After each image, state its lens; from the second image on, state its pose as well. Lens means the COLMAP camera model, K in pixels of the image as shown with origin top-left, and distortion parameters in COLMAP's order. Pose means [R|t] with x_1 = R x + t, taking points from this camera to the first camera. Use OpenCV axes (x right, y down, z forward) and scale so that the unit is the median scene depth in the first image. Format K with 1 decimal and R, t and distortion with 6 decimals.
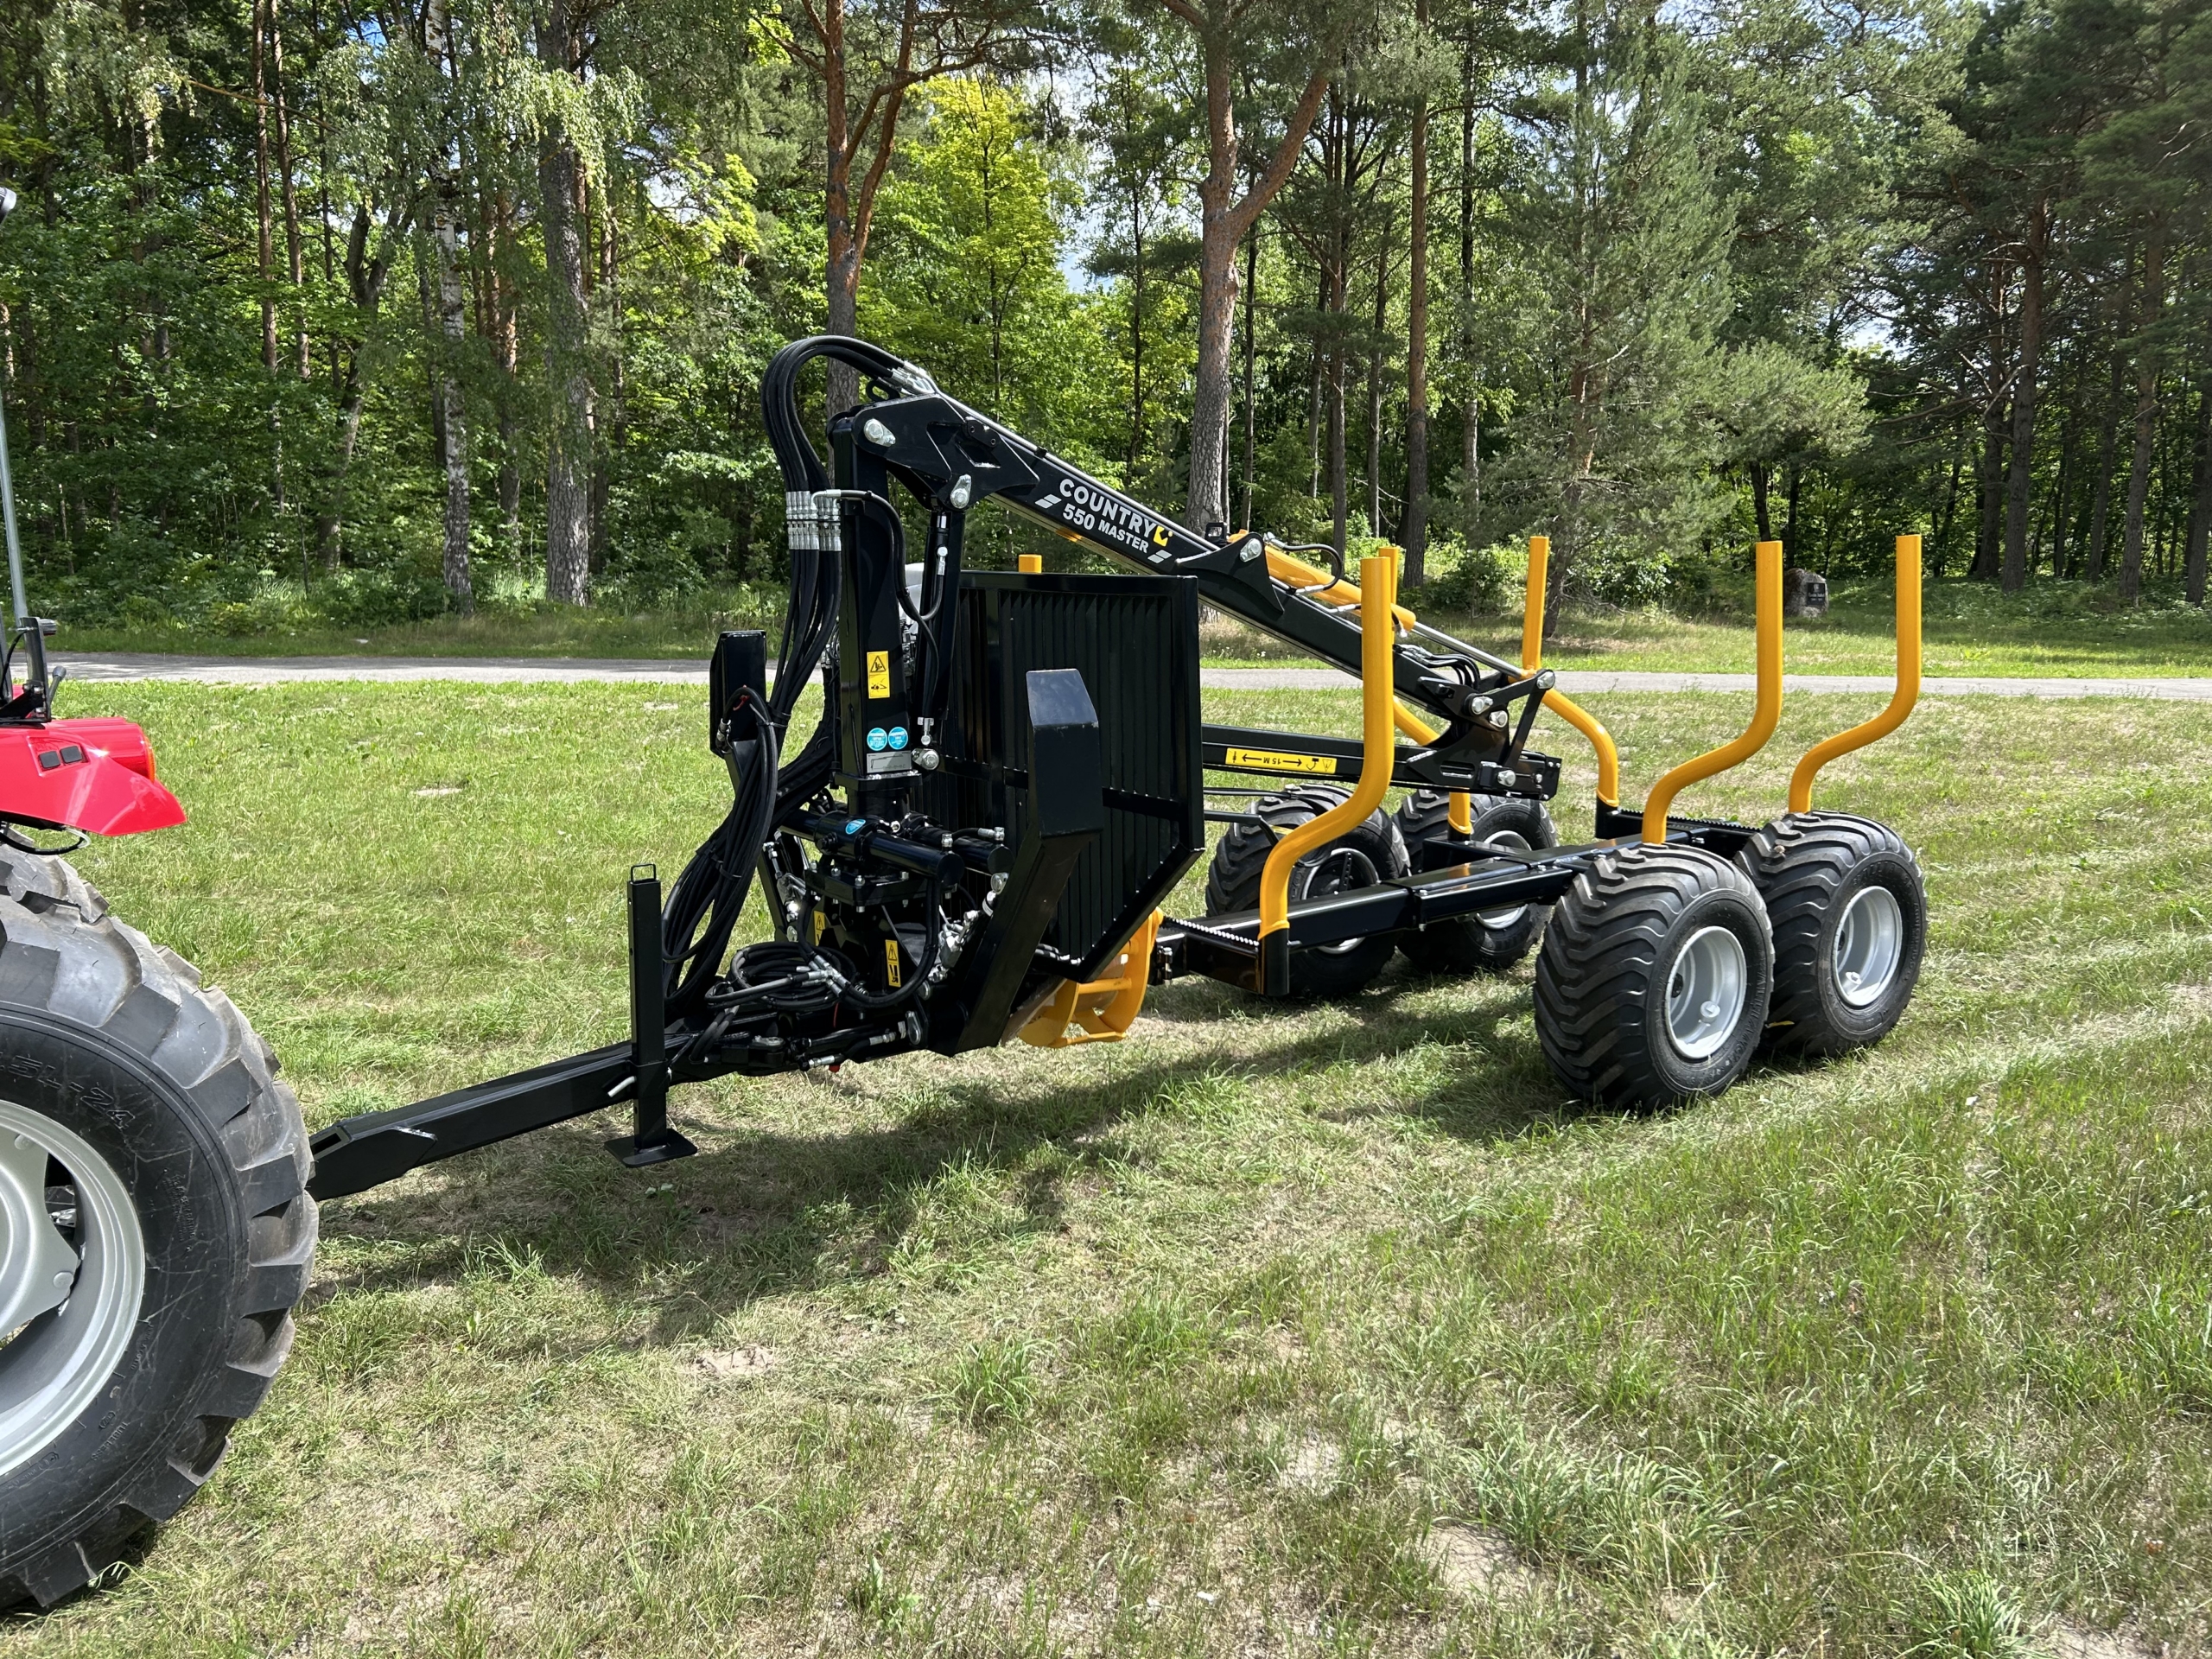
lens RADIAL K [[1662.1, 0, 1106.3], [0, 1662.1, 824.0], [0, 0, 1]] dist [0.049593, -0.049523]
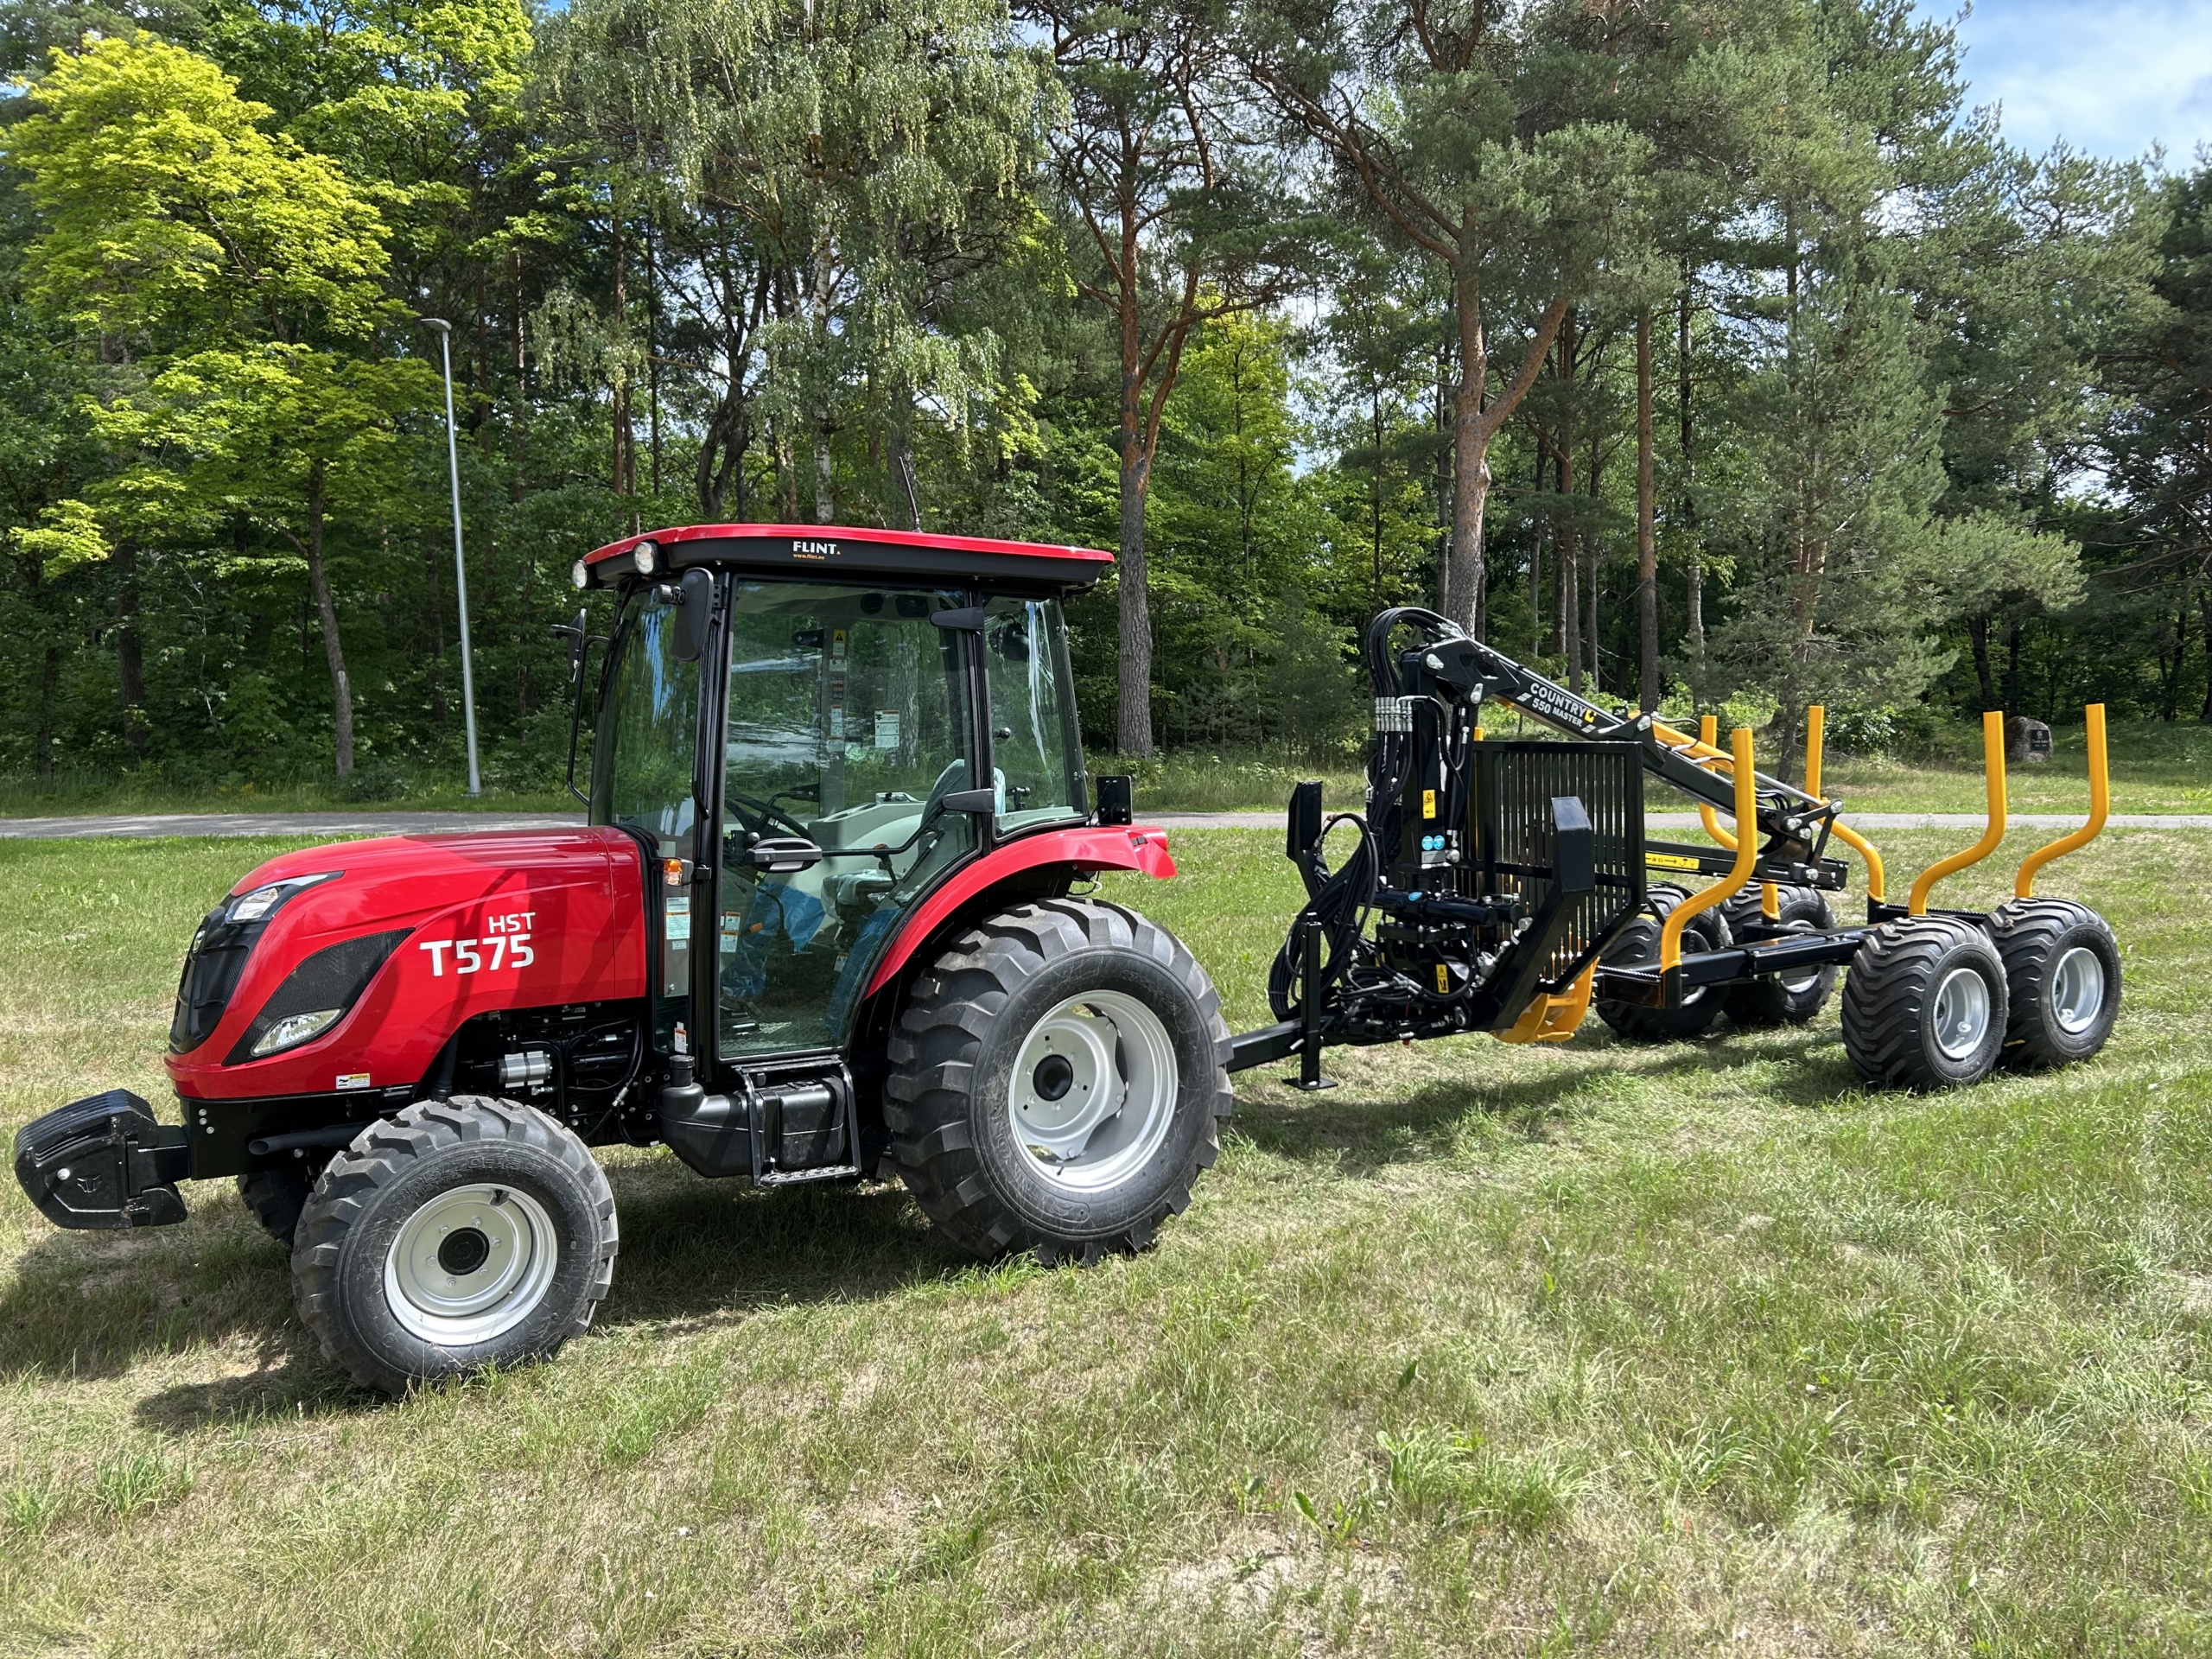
lens RADIAL K [[1662.1, 0, 1136.3], [0, 1662.1, 849.3], [0, 0, 1]] dist [0.049593, -0.049523]
pose [[0.995157, -0.009915, -0.097794, -0.211522], [0.002232, 0.996922, -0.078368, 0.066654], [0.098270, 0.077770, 0.992116, -0.531042]]
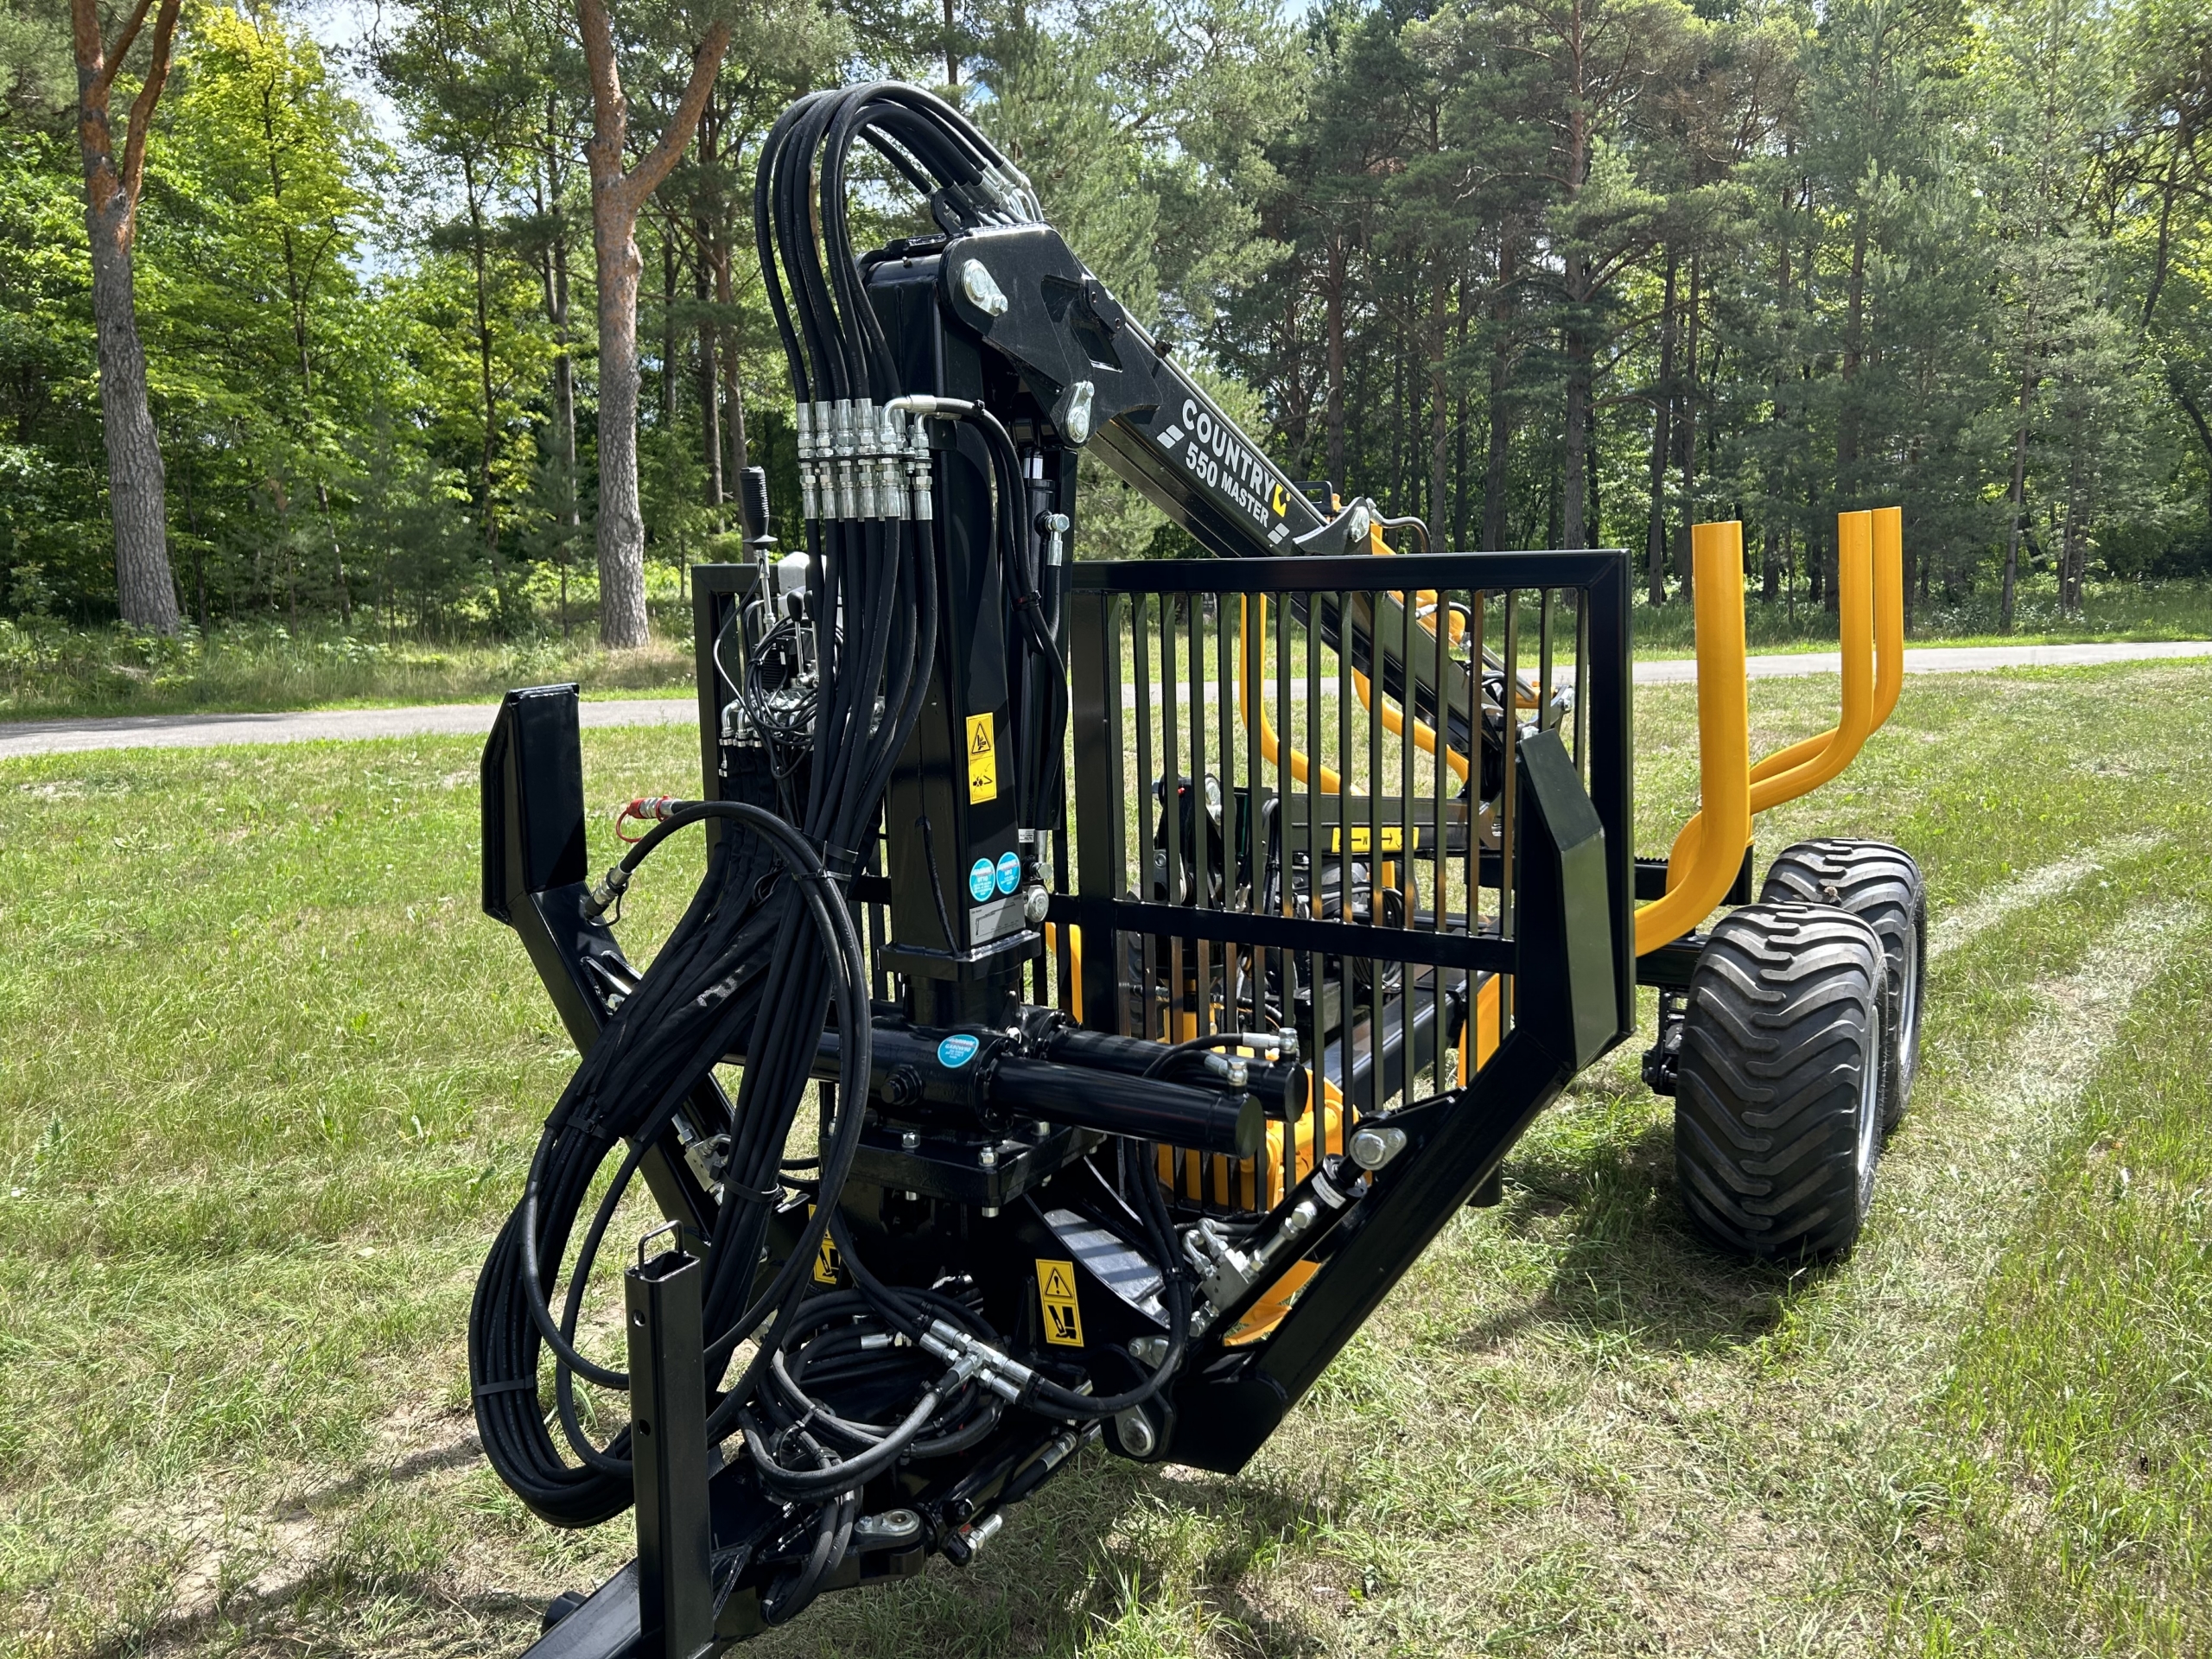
lens RADIAL K [[1662.1, 0, 1119.2], [0, 1662.1, 840.2], [0, 0, 1]] dist [0.049593, -0.049523]
pose [[0.918146, -0.085063, 0.387003, -0.240207], [0.085326, 0.996216, 0.016537, -0.054845], [-0.386945, 0.017838, 0.921930, 0.399394]]
